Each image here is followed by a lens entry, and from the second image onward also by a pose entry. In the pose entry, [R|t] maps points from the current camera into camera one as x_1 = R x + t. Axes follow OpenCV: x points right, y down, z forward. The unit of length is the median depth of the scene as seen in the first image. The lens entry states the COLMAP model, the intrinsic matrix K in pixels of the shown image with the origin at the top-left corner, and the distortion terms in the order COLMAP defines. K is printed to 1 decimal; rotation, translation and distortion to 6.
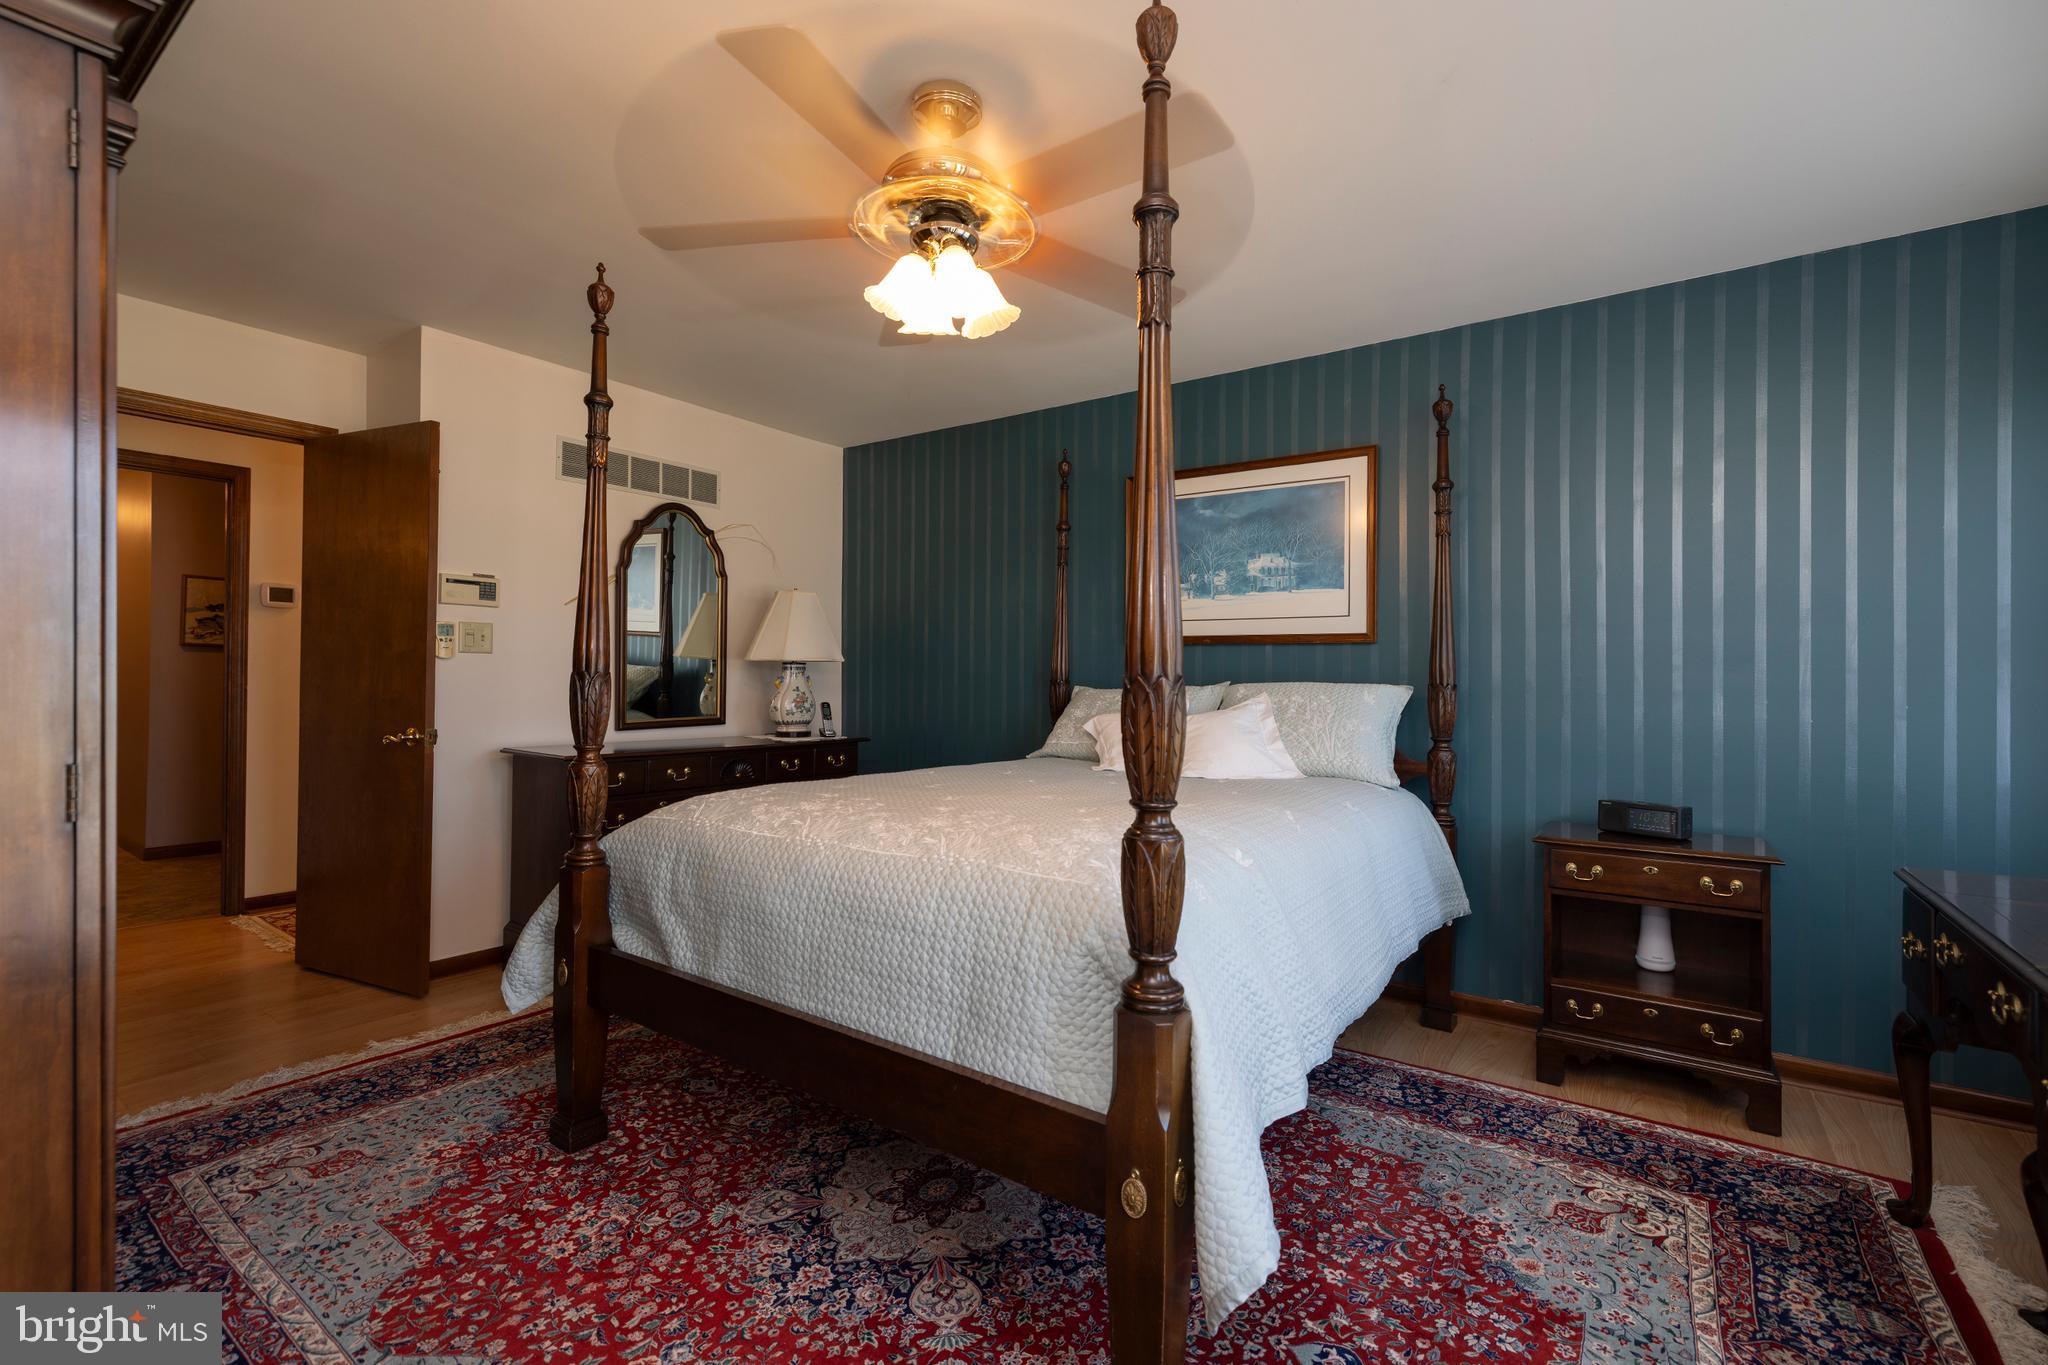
lens RADIAL K [[883.5, 0, 1041.0], [0, 883.5, 674.9], [0, 0, 1]] dist [0.001494, -0.000229]
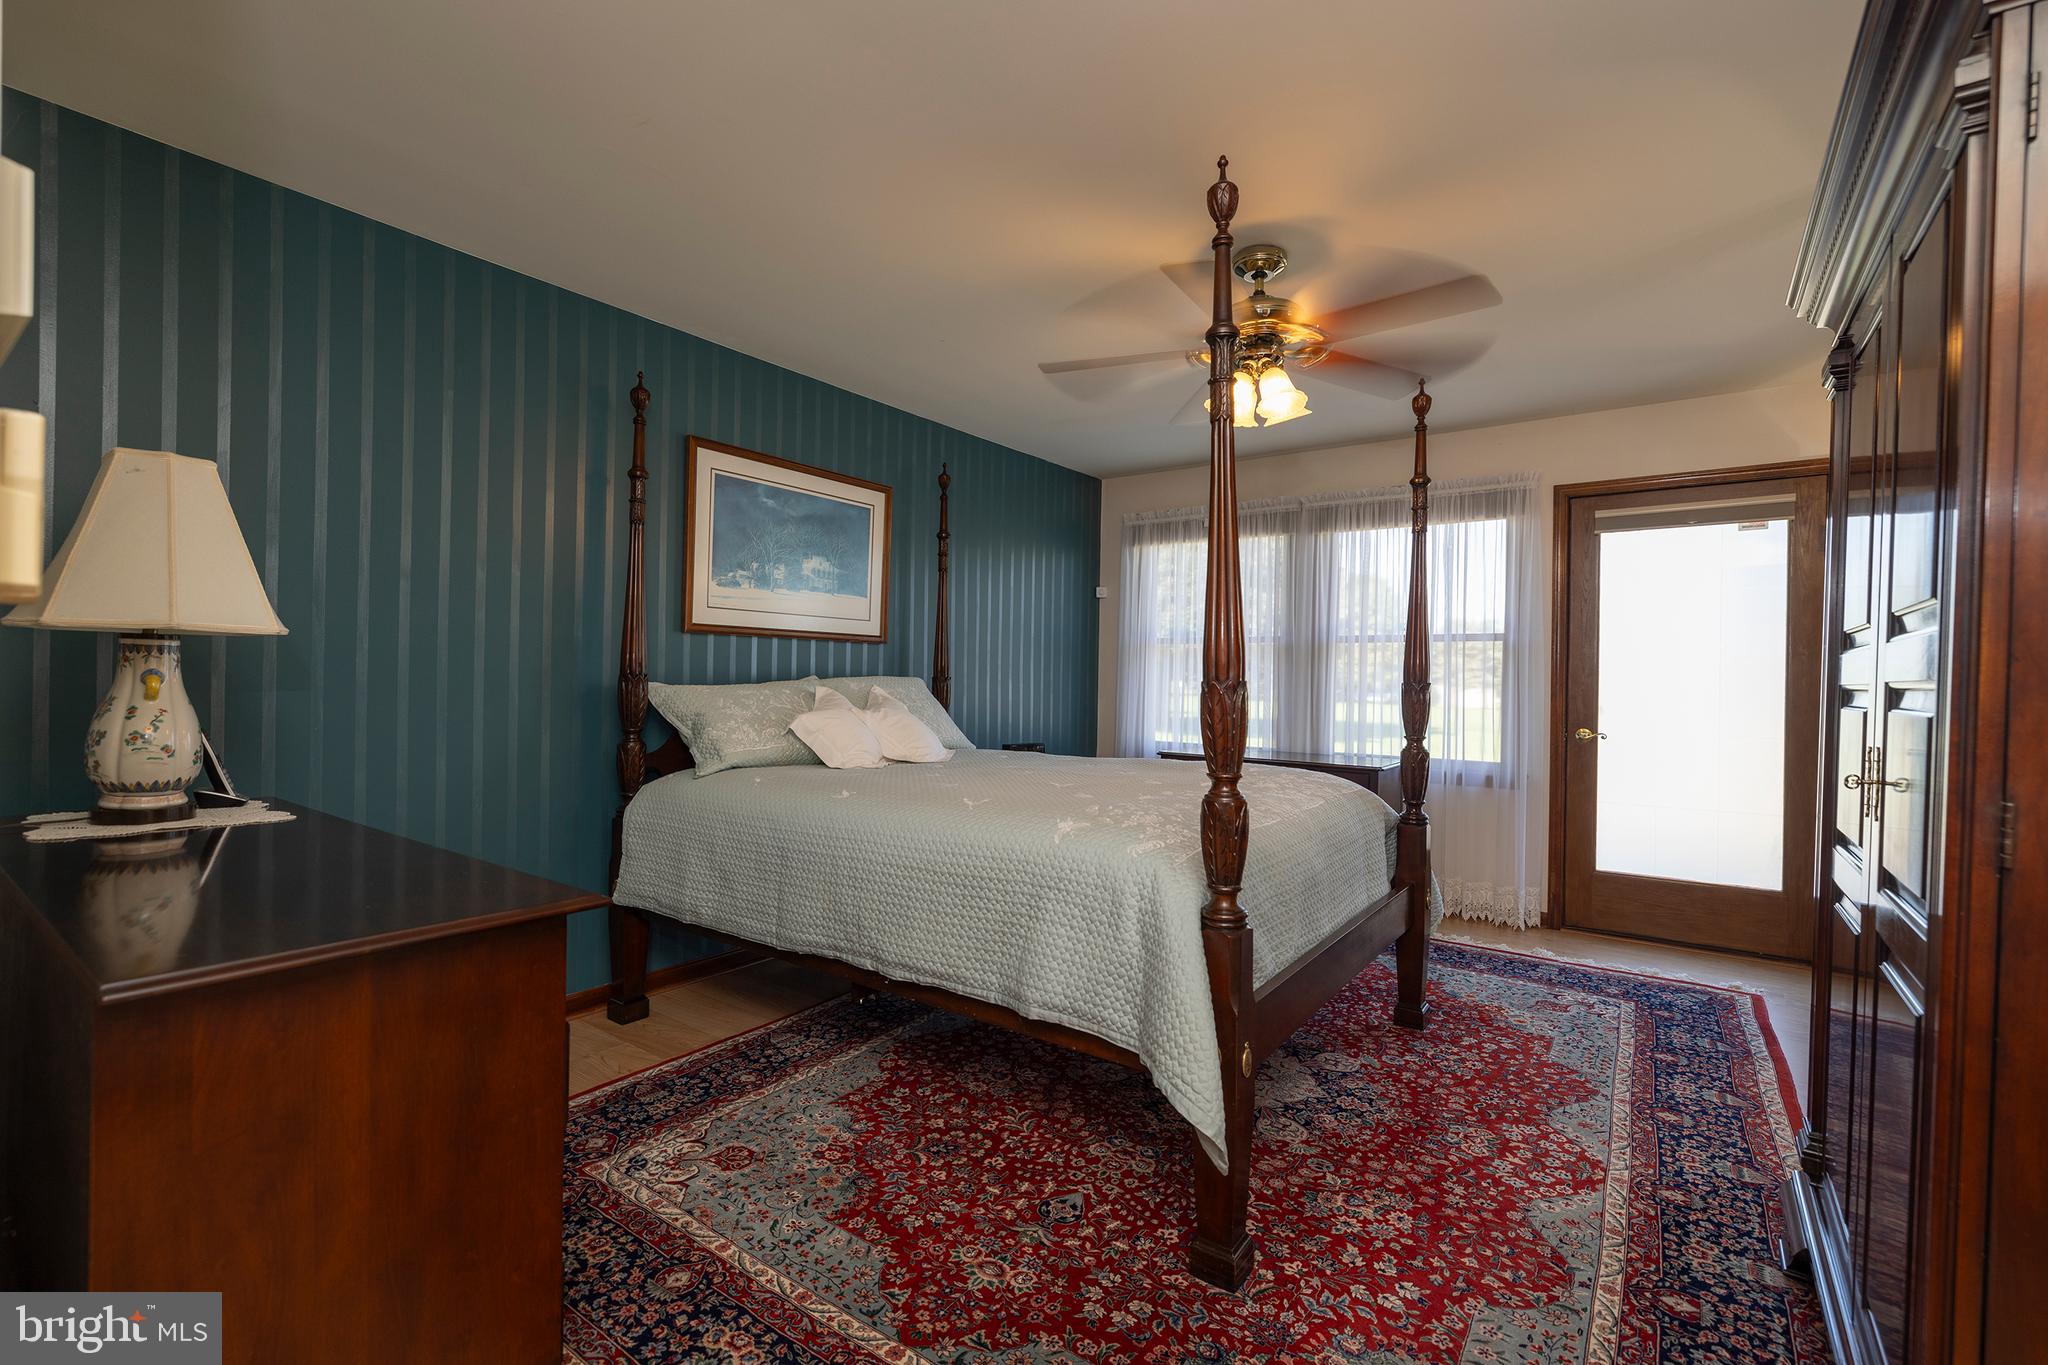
lens RADIAL K [[881.9, 0, 1013.9], [0, 881.9, 674.3], [0, 0, 1]] dist [-0.002651, -0.000657]
pose [[0.032155, -0.005797, 0.999466, -1.362148], [-0.014536, 0.999875, 0.006267, -0.006397], [-0.999377, -0.014730, 0.032067, 1.215498]]
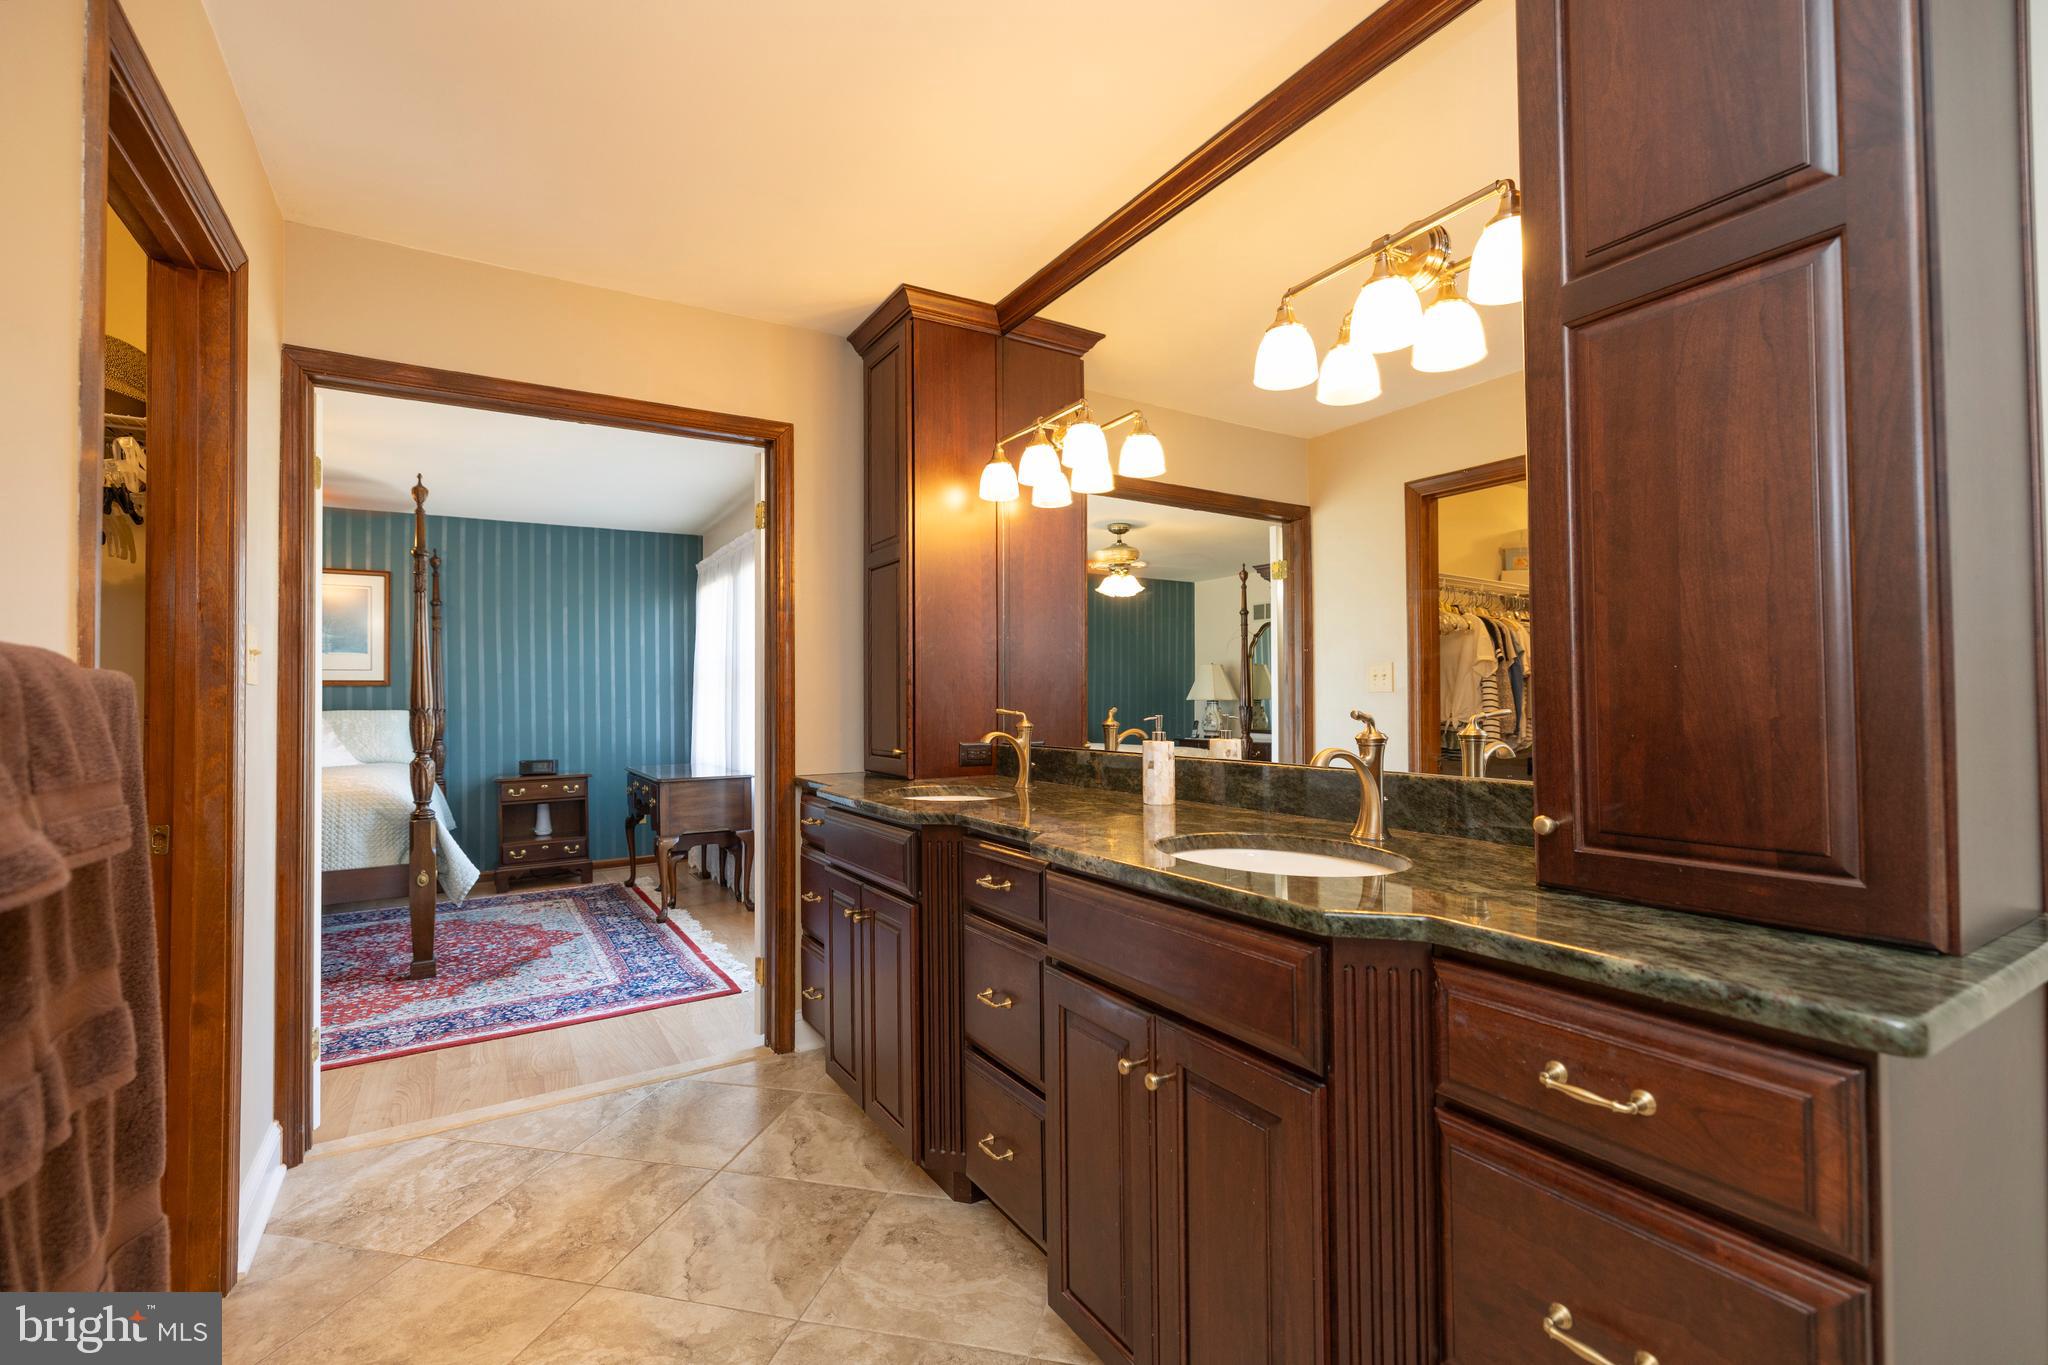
lens RADIAL K [[881.9, 0, 1013.9], [0, 881.9, 674.3], [0, 0, 1]] dist [-0.002651, -0.000657]
pose [[0.392897, 0.008899, 0.919540, -1.132262], [0.013522, 0.999789, -0.015453, -0.026481], [-0.919483, 0.018505, 0.392693, -1.244835]]
